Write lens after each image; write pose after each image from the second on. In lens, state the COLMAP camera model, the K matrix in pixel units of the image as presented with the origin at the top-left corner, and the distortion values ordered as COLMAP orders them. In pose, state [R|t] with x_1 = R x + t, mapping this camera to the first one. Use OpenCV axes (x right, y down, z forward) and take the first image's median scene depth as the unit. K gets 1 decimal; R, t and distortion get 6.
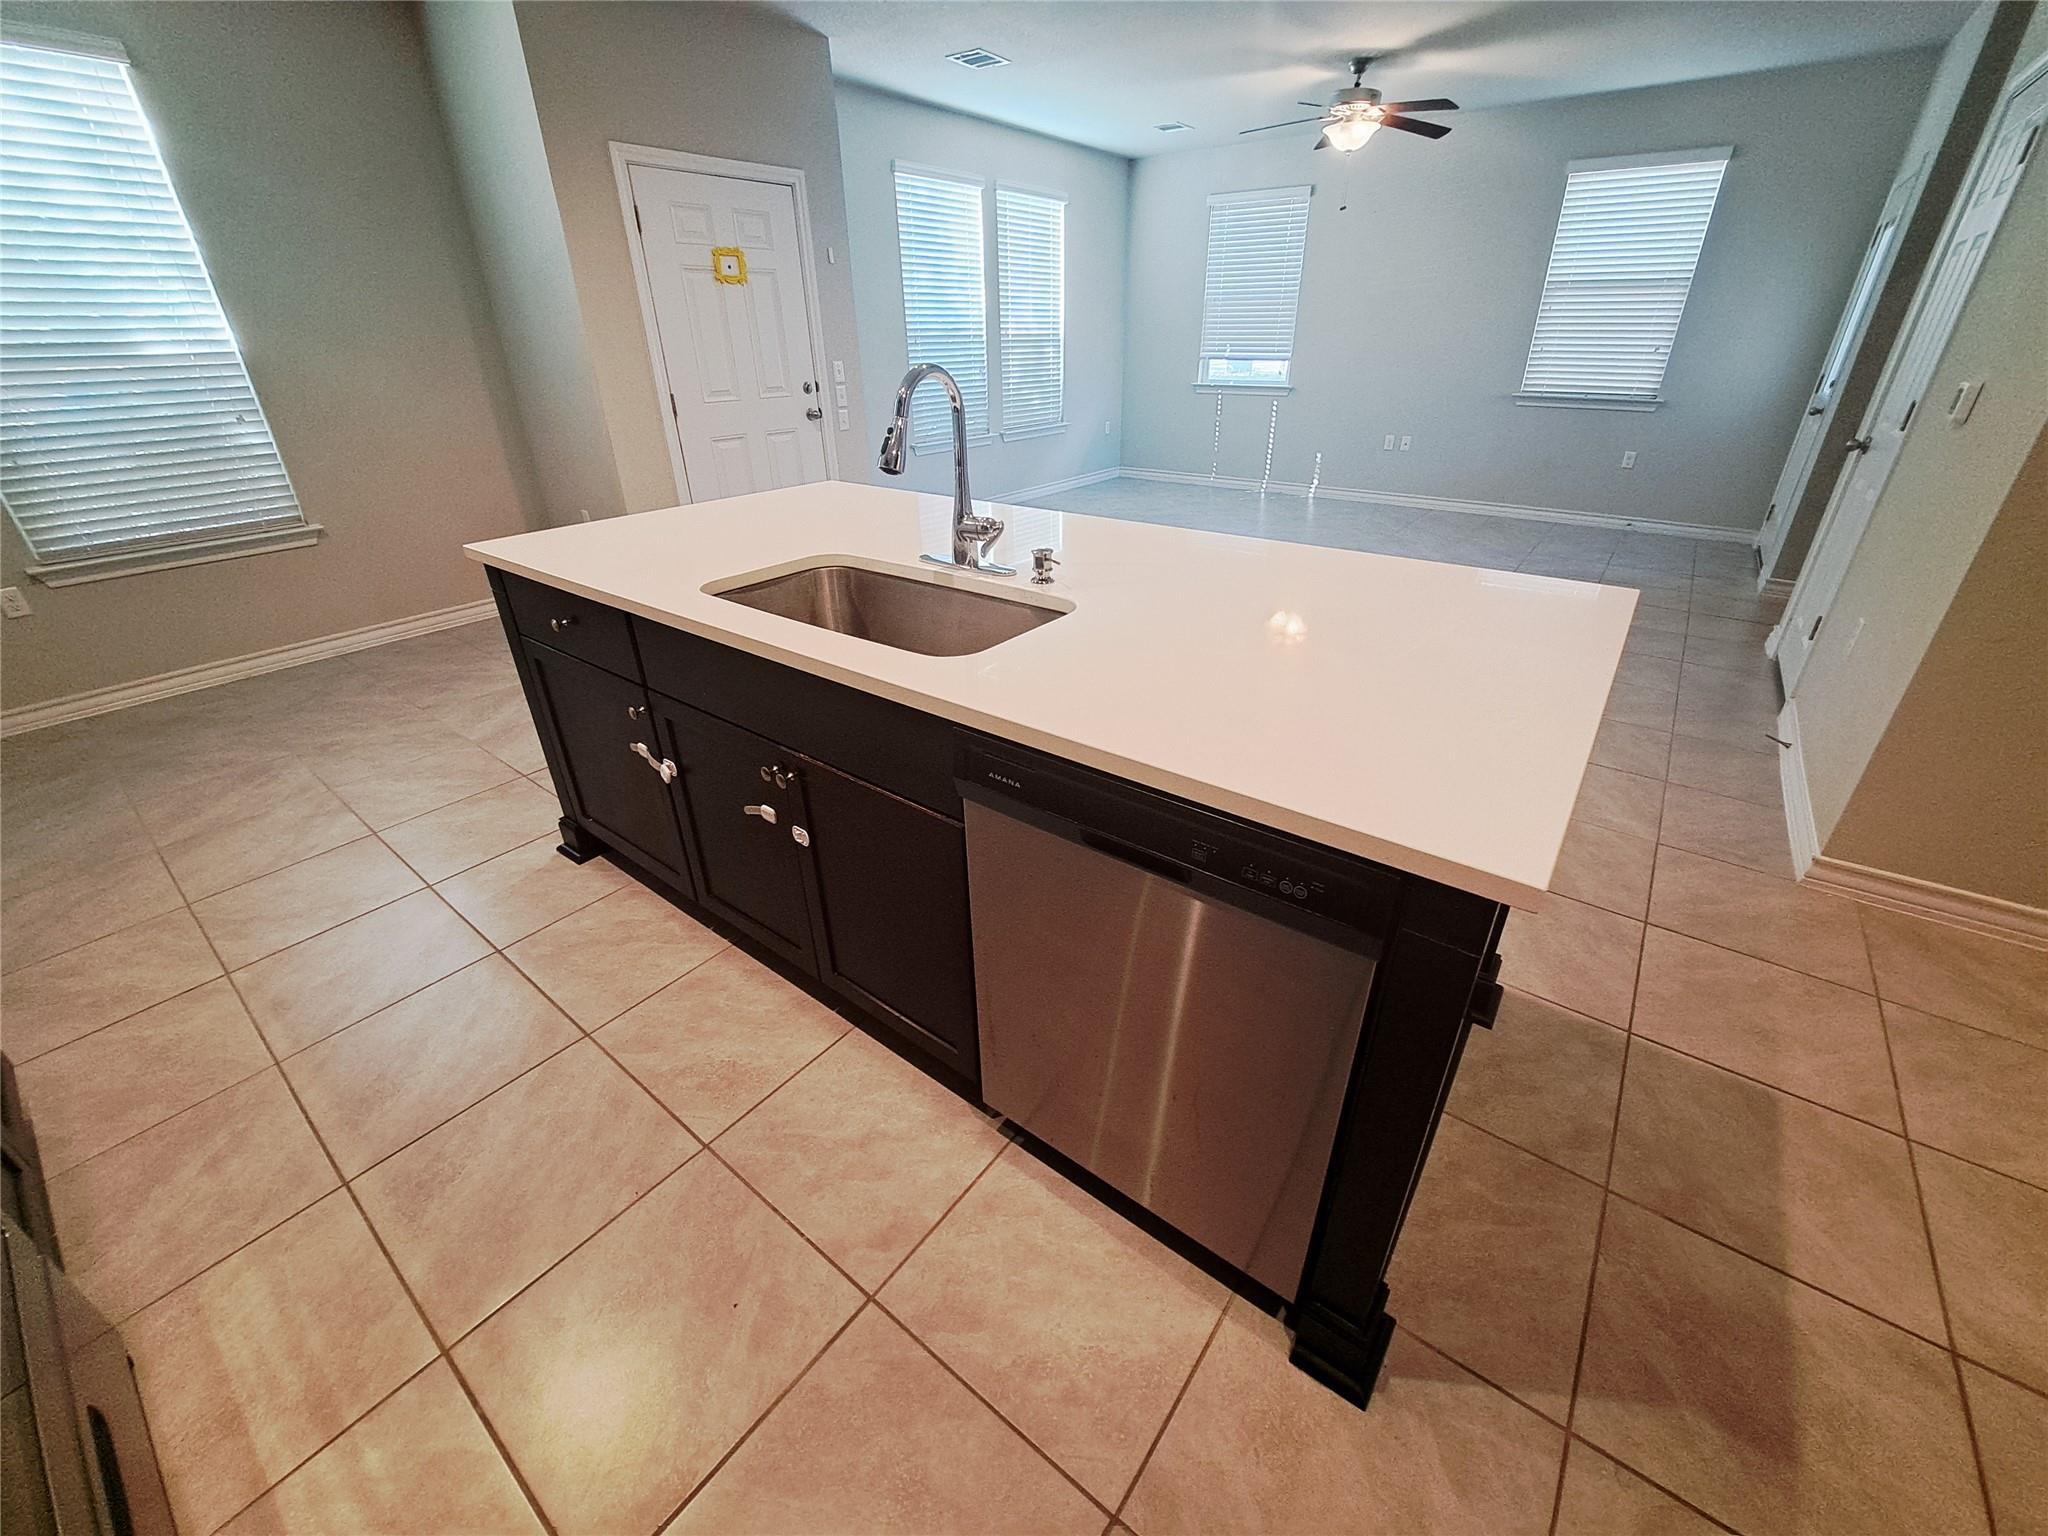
lens RADIAL K [[807.9, 0, 1037.6], [0, 807.9, 753.1], [0, 0, 1]] dist [-0.014856, 0.000335]
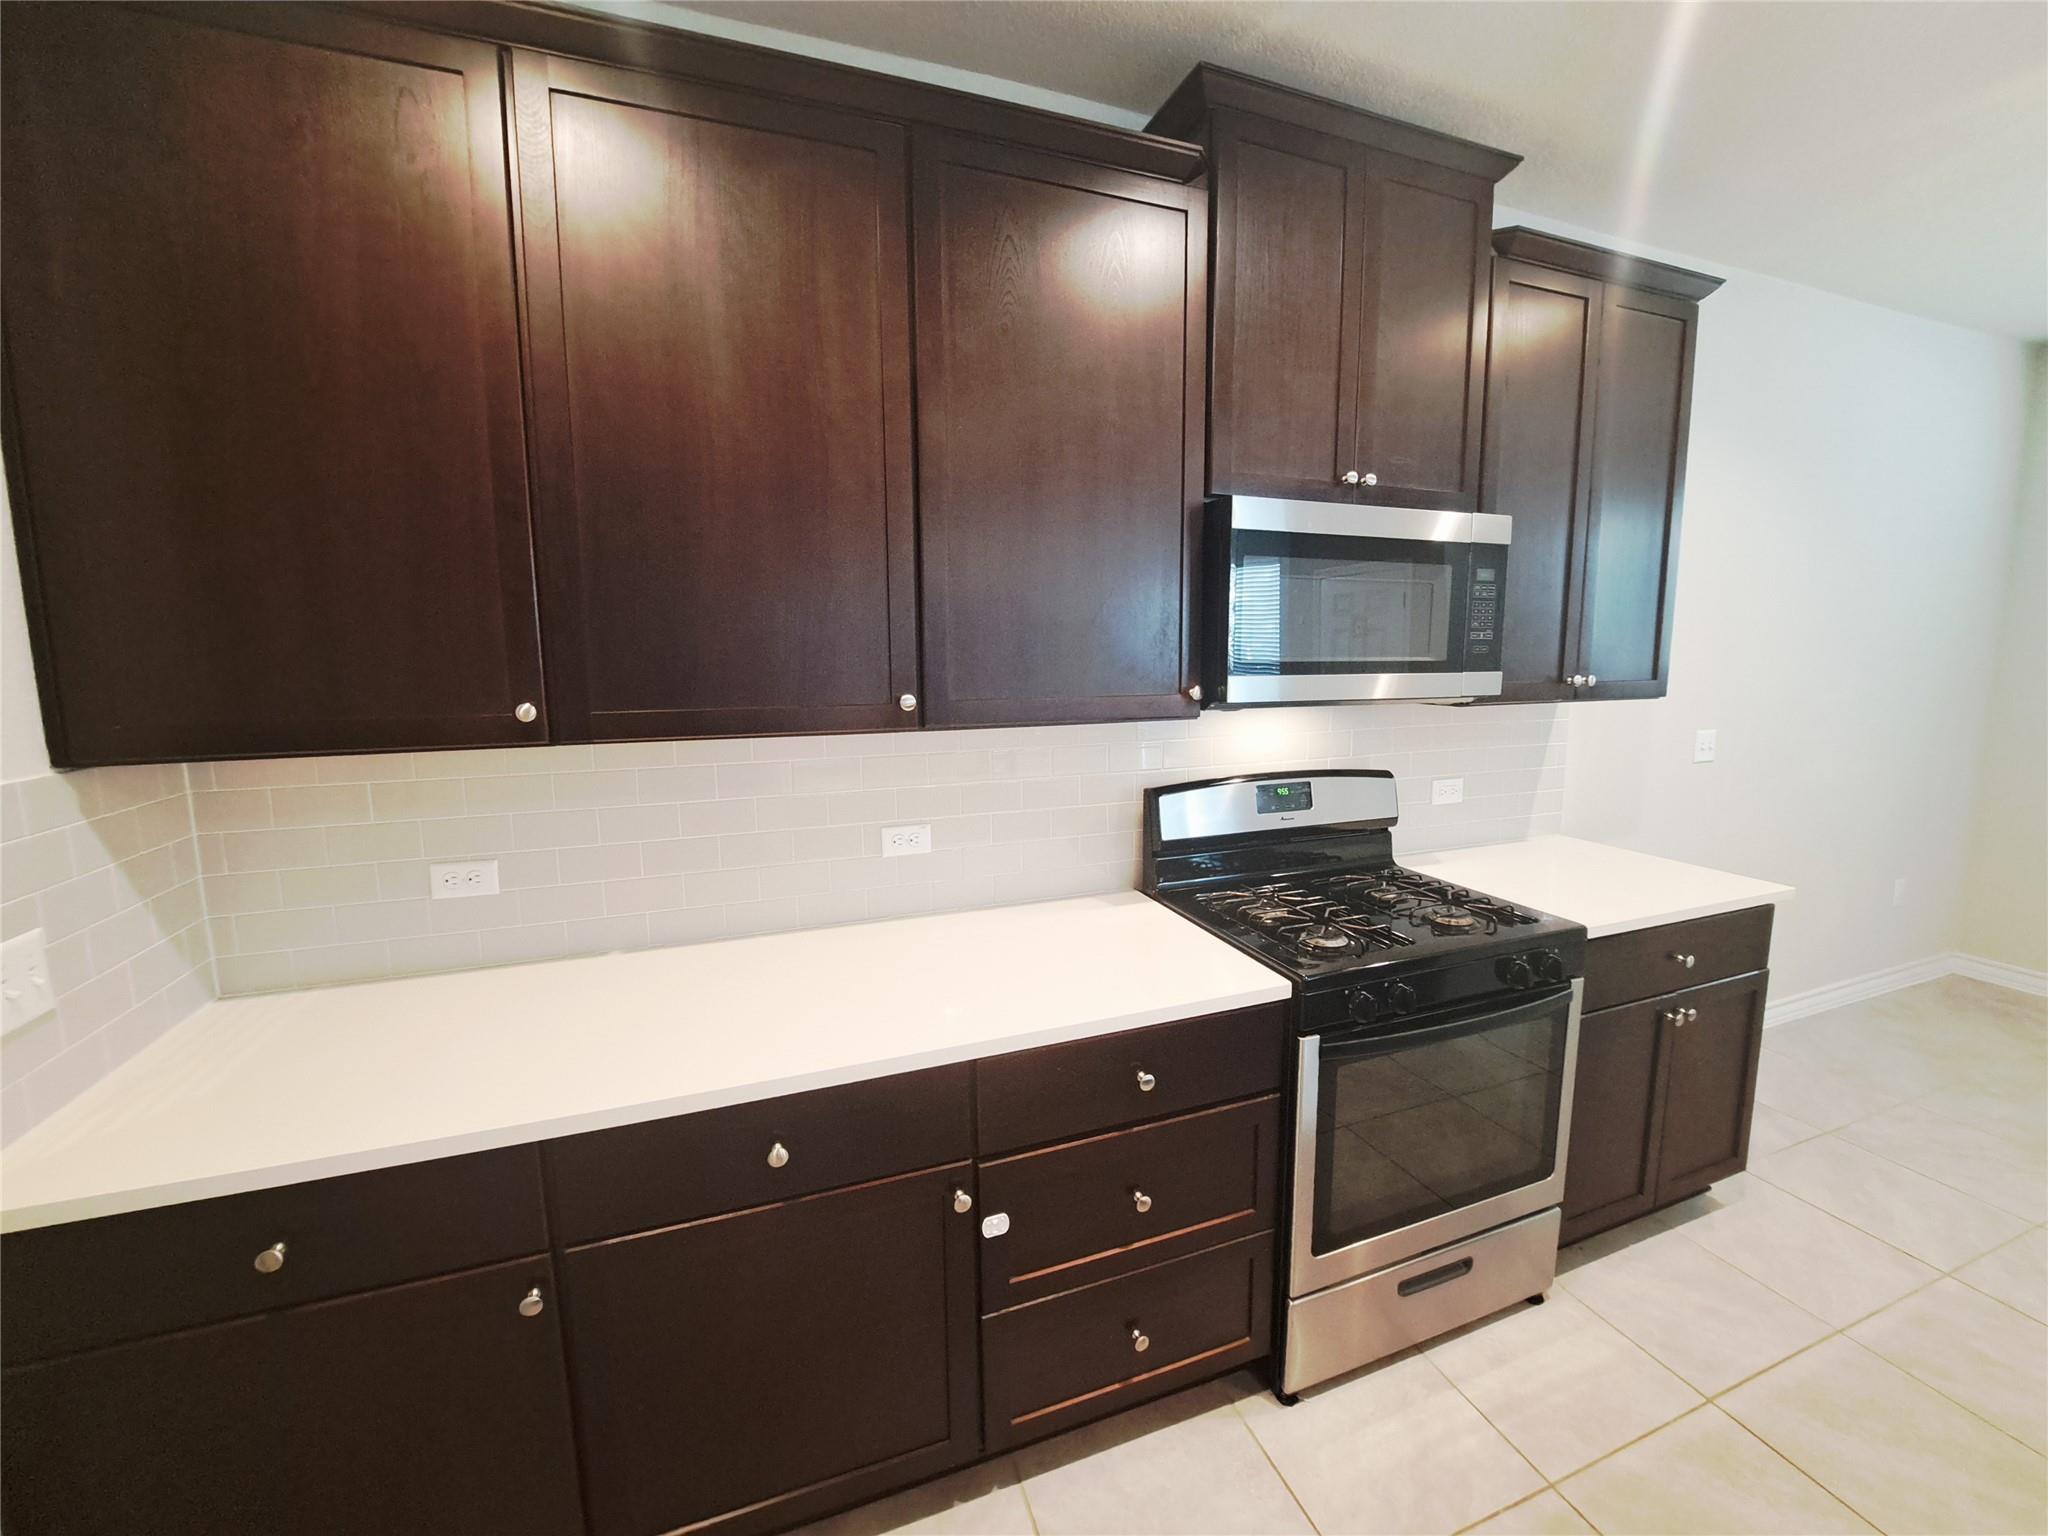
lens RADIAL K [[810.0, 0, 1036.4], [0, 810.0, 756.9], [0, 0, 1]] dist [-0.015232, -0.002202]
pose [[-0.540327, 0.127219, -0.831782, 0.128978], [-0.375922, 0.847877, 0.373880, -0.082229], [0.752814, 0.514703, -0.410307, 0.079557]]
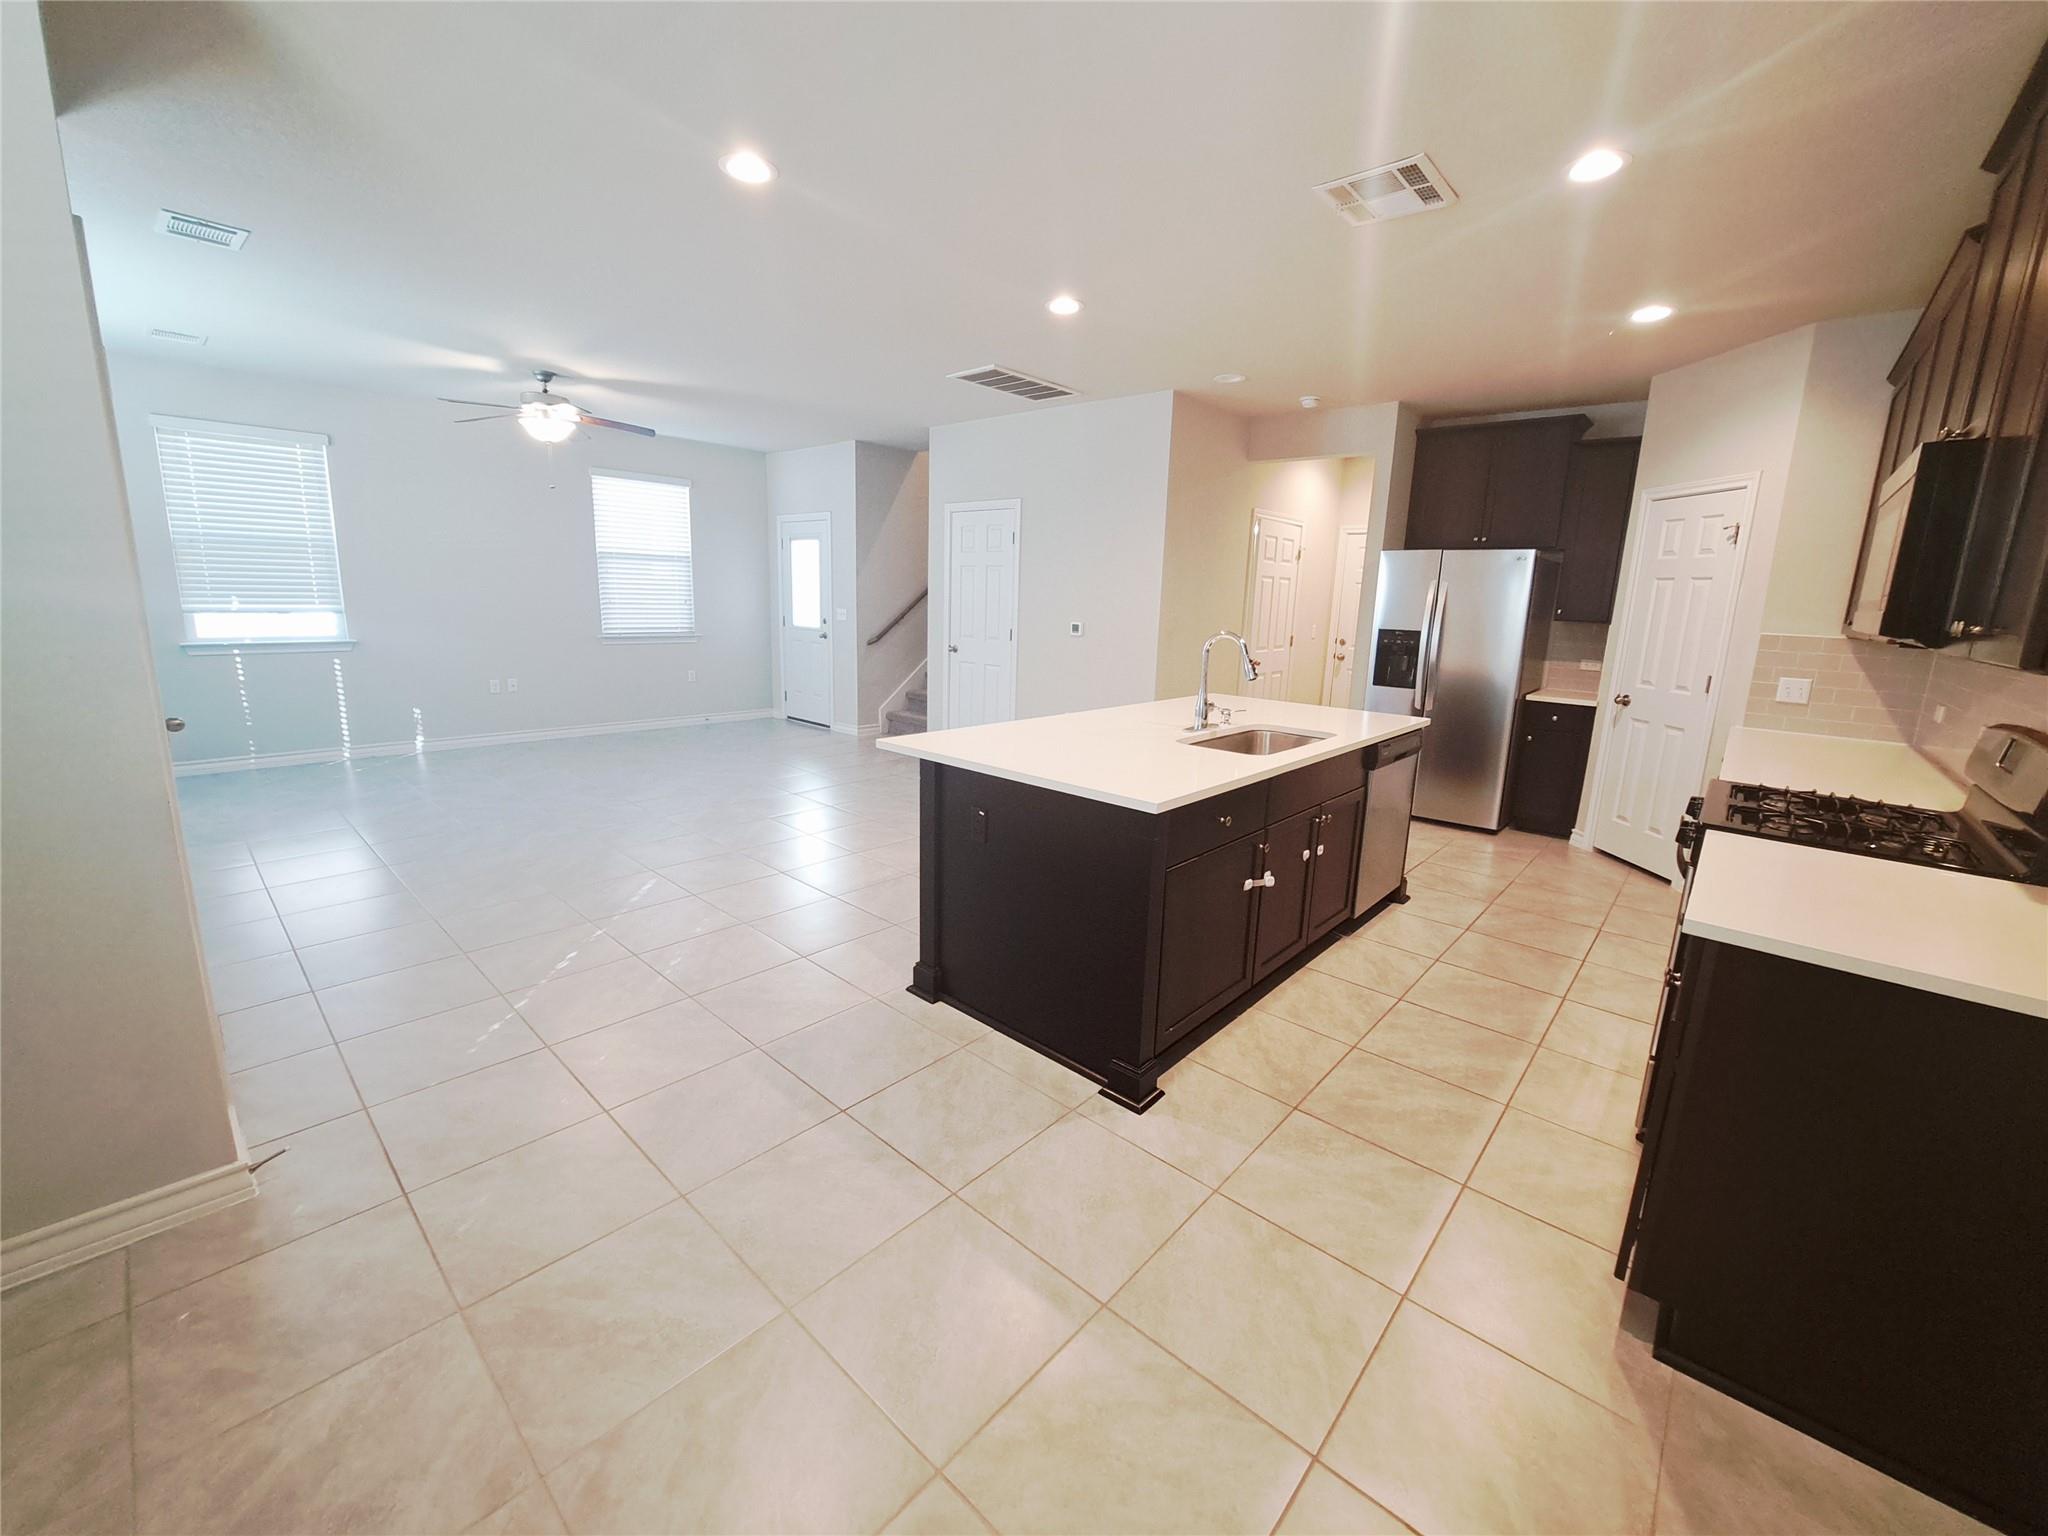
lens RADIAL K [[810.0, 0, 1036.4], [0, 810.0, 756.9], [0, 0, 1]] dist [-0.015232, -0.002202]
pose [[0.077041, -0.184700, 0.979771, -0.706036], [0.429549, 0.892962, 0.134559, -0.210599], [-0.899751, 0.410493, 0.148132, 0.387242]]
